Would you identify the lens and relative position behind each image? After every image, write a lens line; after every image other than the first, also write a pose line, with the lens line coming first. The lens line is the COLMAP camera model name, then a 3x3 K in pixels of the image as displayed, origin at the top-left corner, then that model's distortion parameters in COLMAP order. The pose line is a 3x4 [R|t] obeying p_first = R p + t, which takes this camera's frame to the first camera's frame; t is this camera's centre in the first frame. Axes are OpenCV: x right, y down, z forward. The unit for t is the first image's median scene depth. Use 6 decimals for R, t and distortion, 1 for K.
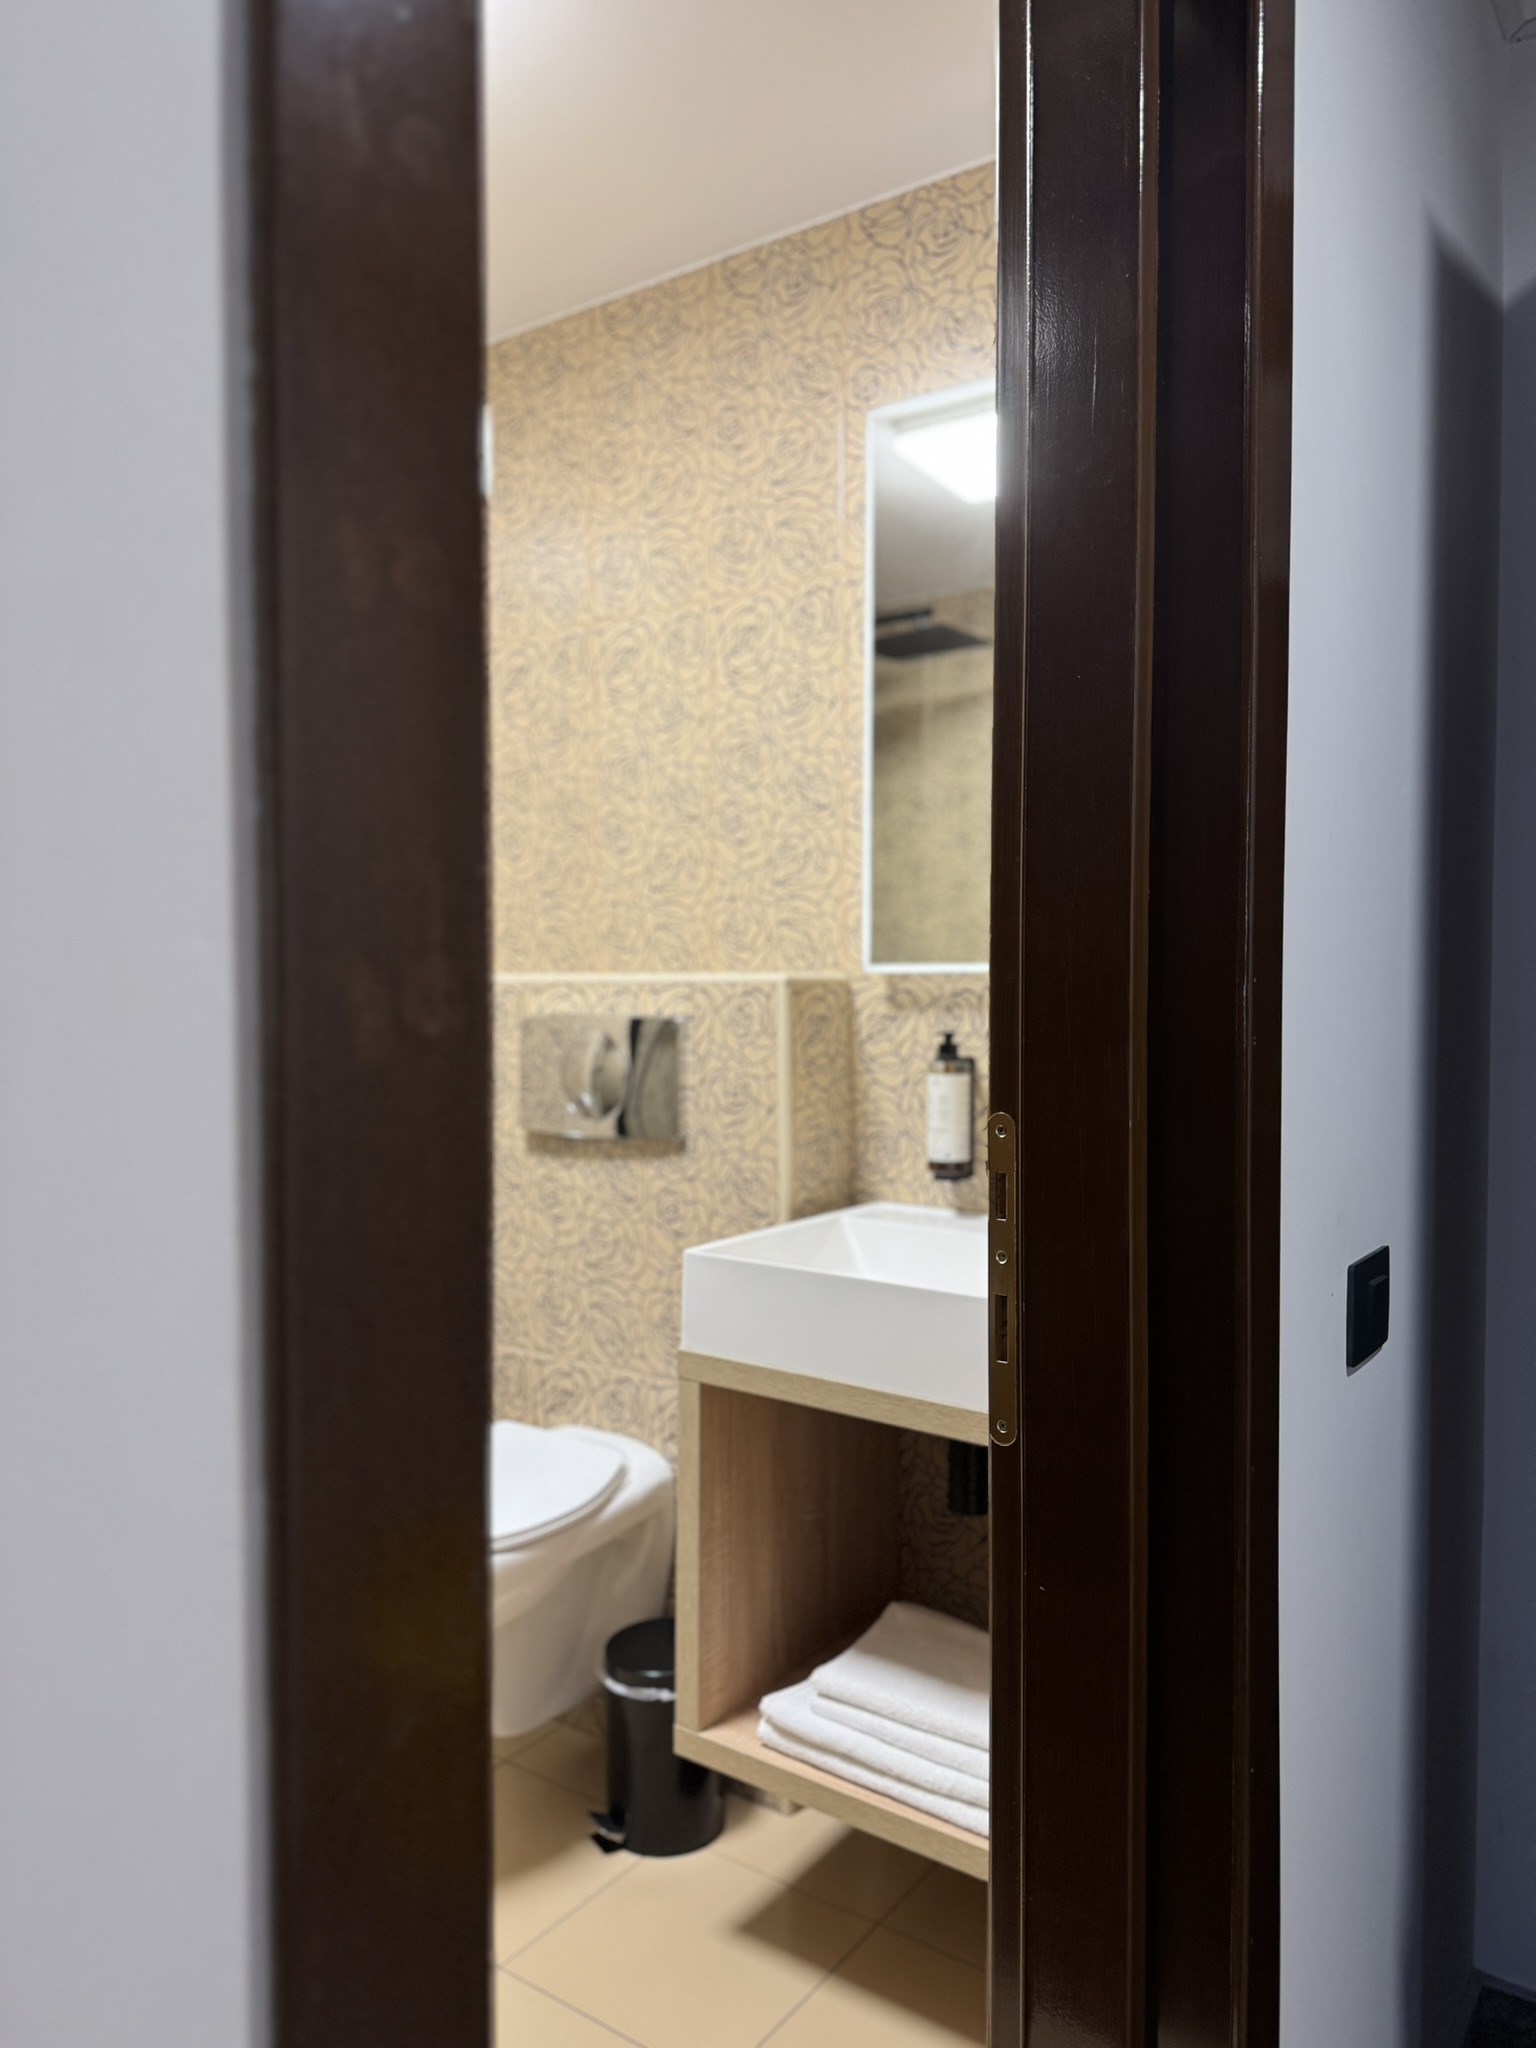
lens RADIAL K [[1435.4, 0, 777.7], [0, 1435.4, 1039.4], [0, 0, 1]] dist [0.060525, -0.070111]
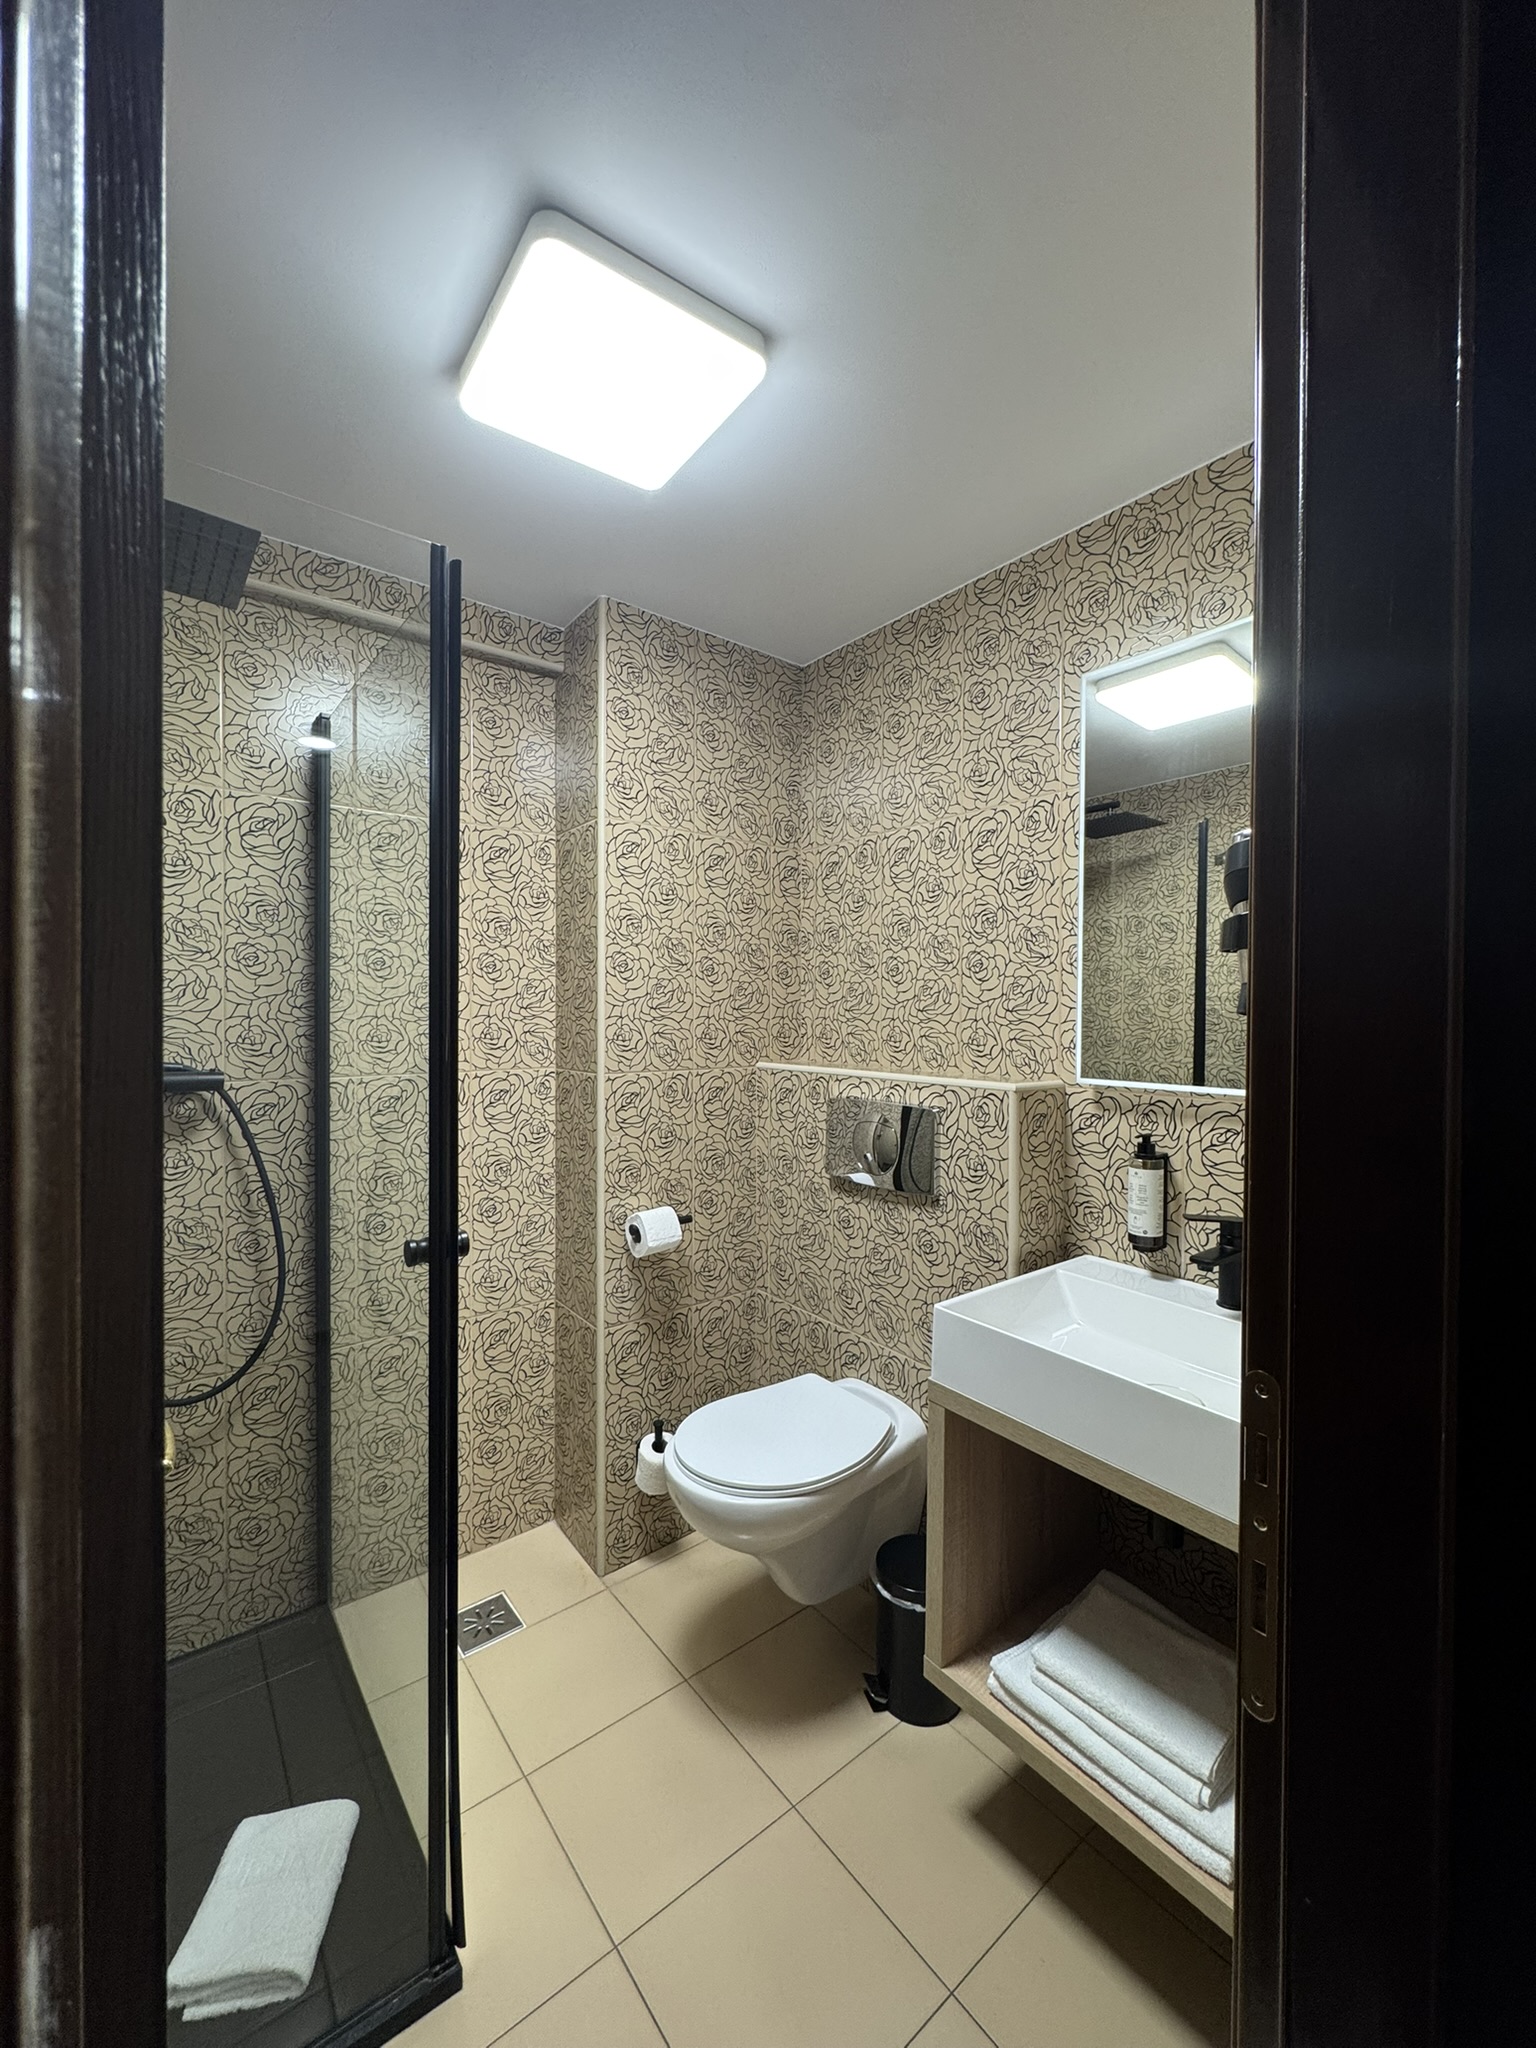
lens RADIAL K [[826.9, 0, 763.1], [0, 826.9, 1019.7], [0, 0, 1]] dist [-0.003658, 0.000987]
pose [[0.959725, 0.010050, -0.280763, -0.004188], [-0.020807, 0.999158, -0.035359, -0.070329], [0.280171, 0.039777, 0.959126, 0.173247]]
